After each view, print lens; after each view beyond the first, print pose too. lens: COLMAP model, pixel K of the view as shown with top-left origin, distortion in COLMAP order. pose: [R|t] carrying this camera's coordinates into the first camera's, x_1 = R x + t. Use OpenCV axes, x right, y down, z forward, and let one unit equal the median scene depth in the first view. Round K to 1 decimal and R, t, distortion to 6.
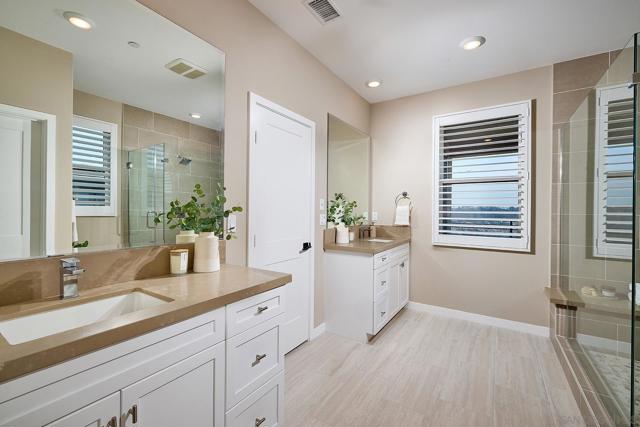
lens RADIAL K [[276.1, 0, 319.2], [0, 276.1, 210.3], [0, 0, 1]] dist [0.003162, 0.000398]
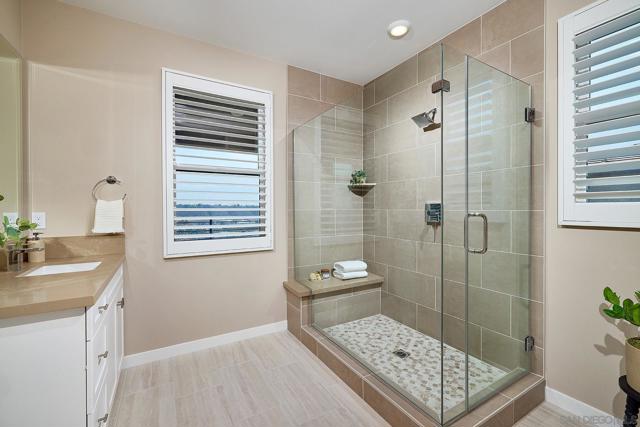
lens RADIAL K [[276.1, 0, 319.2], [0, 276.1, 210.3], [0, 0, 1]] dist [0.003162, 0.000398]
pose [[0.448355, -0.013350, 0.893756, -0.027679], [0.008705, 0.999906, 0.010569, 0.003655], [-0.893813, 0.003041, 0.448429, 0.399894]]
